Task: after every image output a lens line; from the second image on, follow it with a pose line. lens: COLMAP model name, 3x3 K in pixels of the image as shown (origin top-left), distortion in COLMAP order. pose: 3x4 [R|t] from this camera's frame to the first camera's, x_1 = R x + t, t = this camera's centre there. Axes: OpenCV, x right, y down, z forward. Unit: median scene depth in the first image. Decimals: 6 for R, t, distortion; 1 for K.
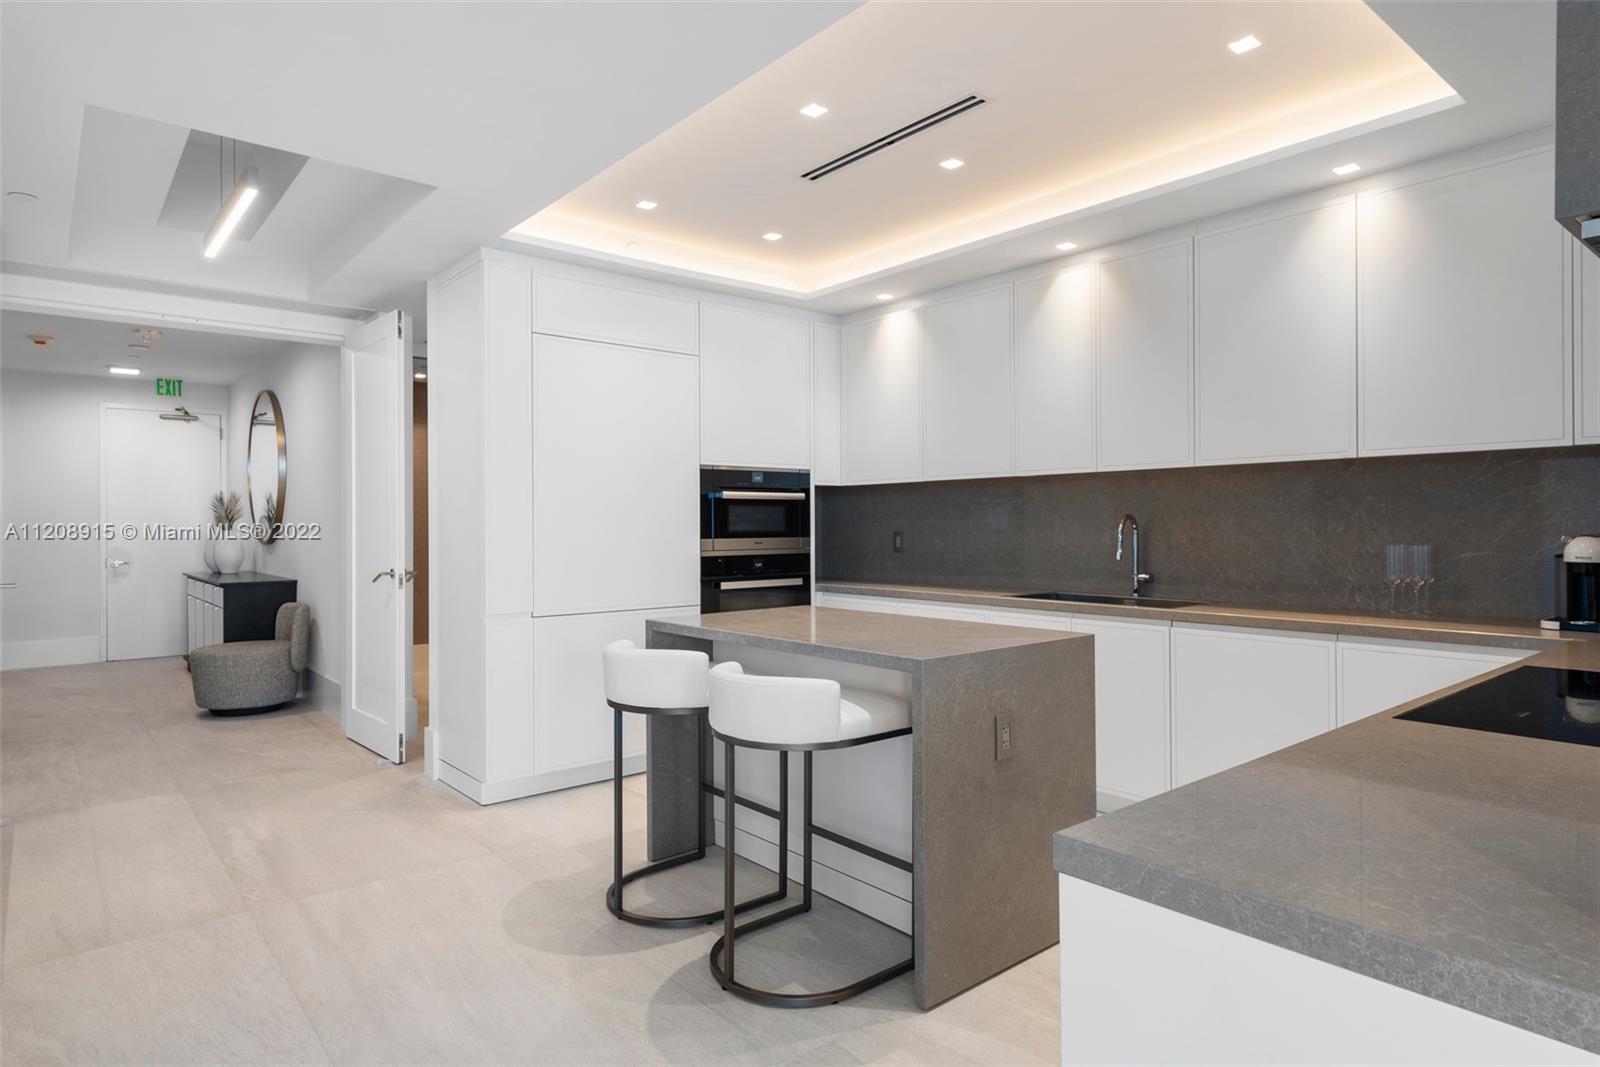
lens RADIAL K [[918.0, 0, 797.3], [0, 918.0, 523.8], [0, 0, 1]] dist [0.019578, -0.000430]
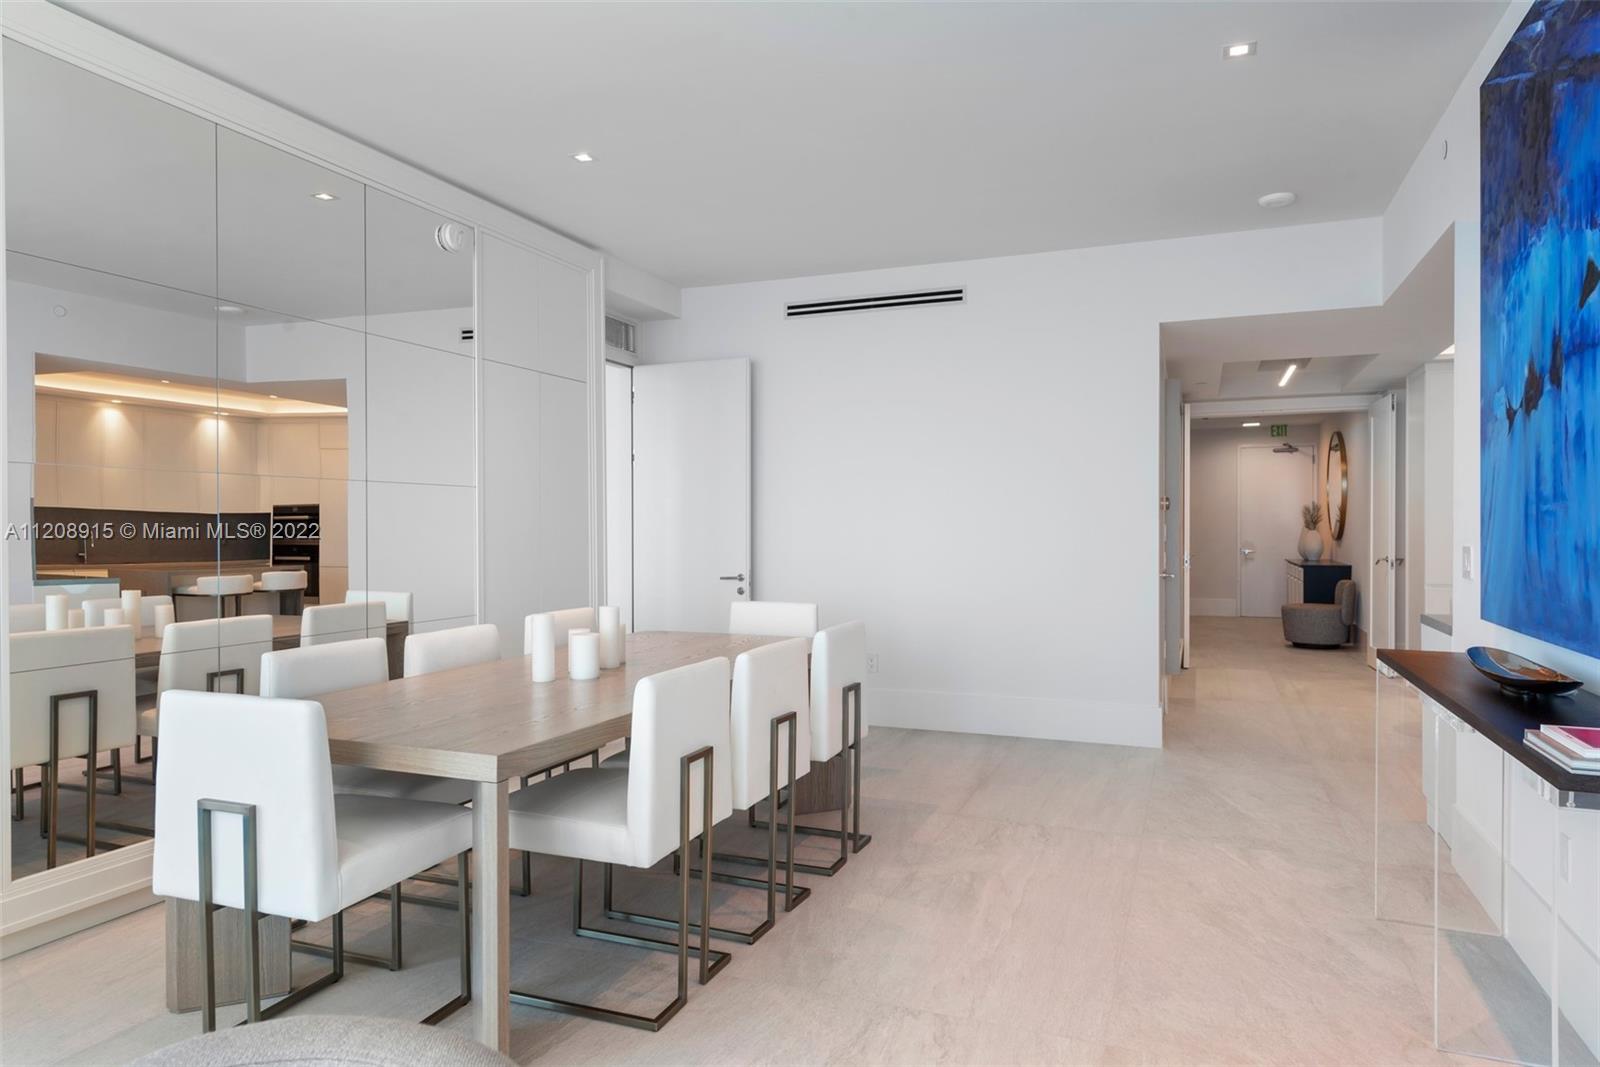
lens RADIAL K [[988.0, 0, 802.8], [0, 988.0, 527.8], [0, 0, 1]] dist [-0.000869, -0.000135]
pose [[0.481237, 0.002848, -0.876586, 0.353670], [0.005944, 0.999961, 0.006513, -0.011436], [0.876570, -0.008345, 0.481201, -0.440888]]
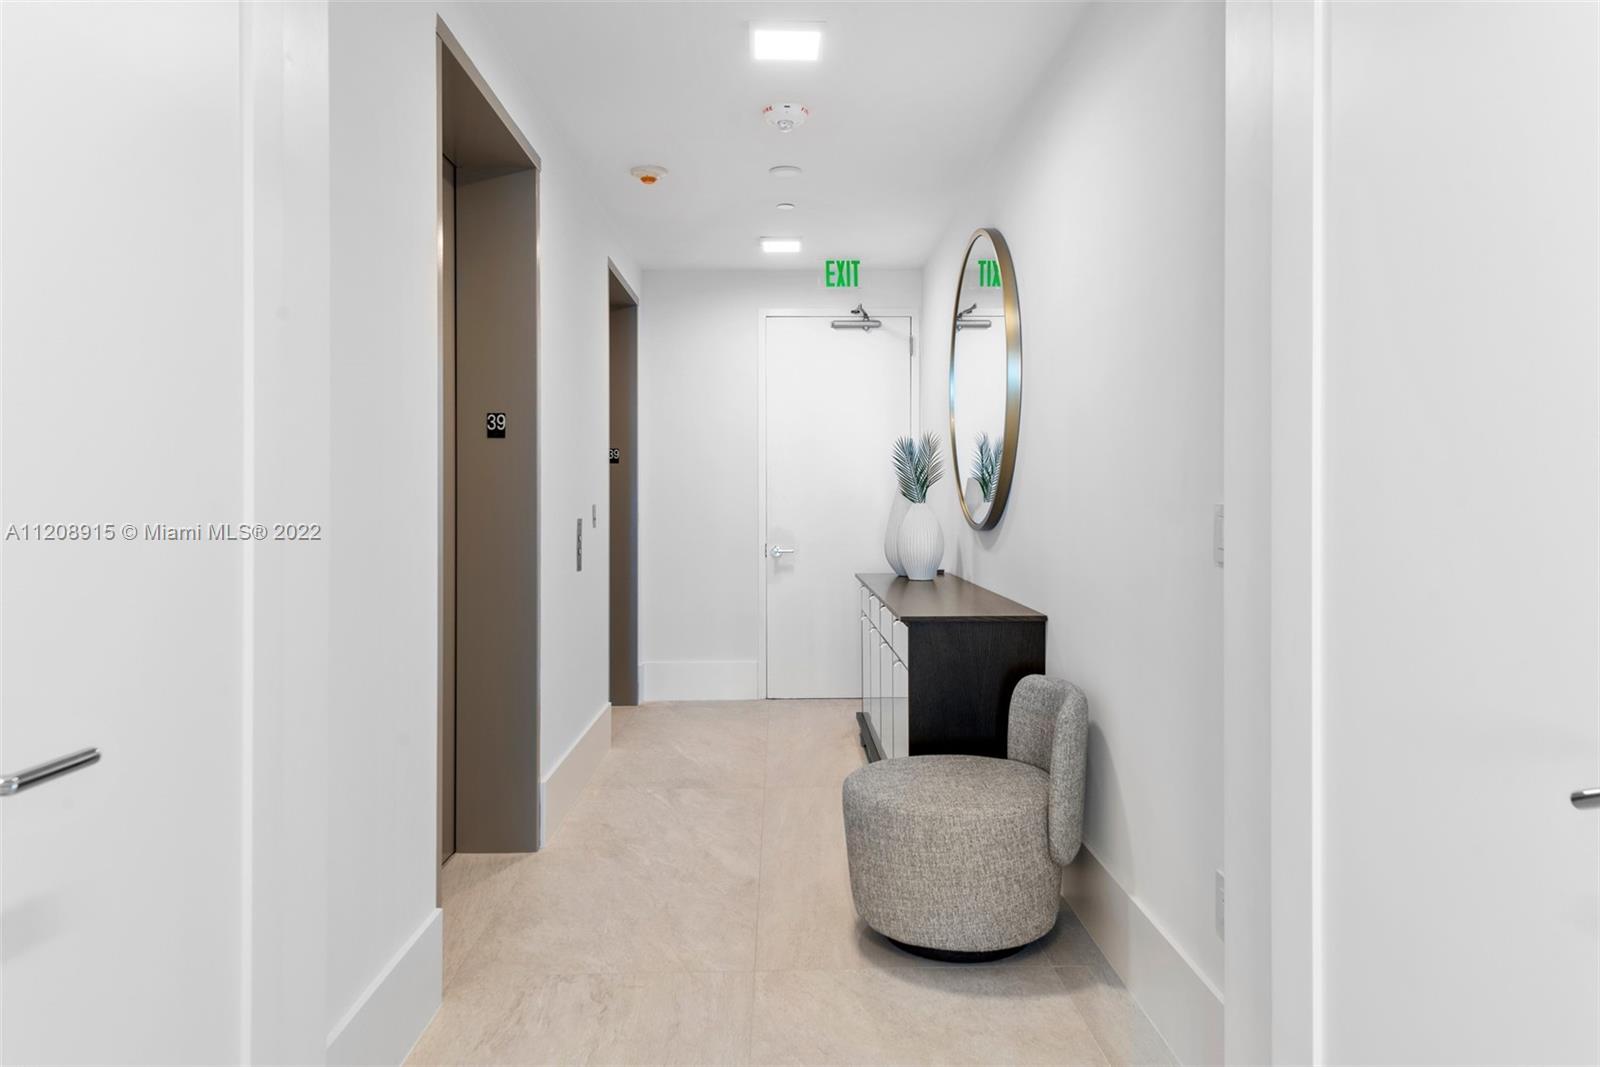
lens RADIAL K [[1085.8, 0, 798.7], [0, 1085.8, 529.0], [0, 0, 1]] dist [0.002554, -0.001044]
pose [[0.786026, 0.020408, -0.617857, -0.272847], [0.000651, 0.999427, 0.033839, 0.000743], [0.618193, -0.027001, 0.785562, 0.448280]]
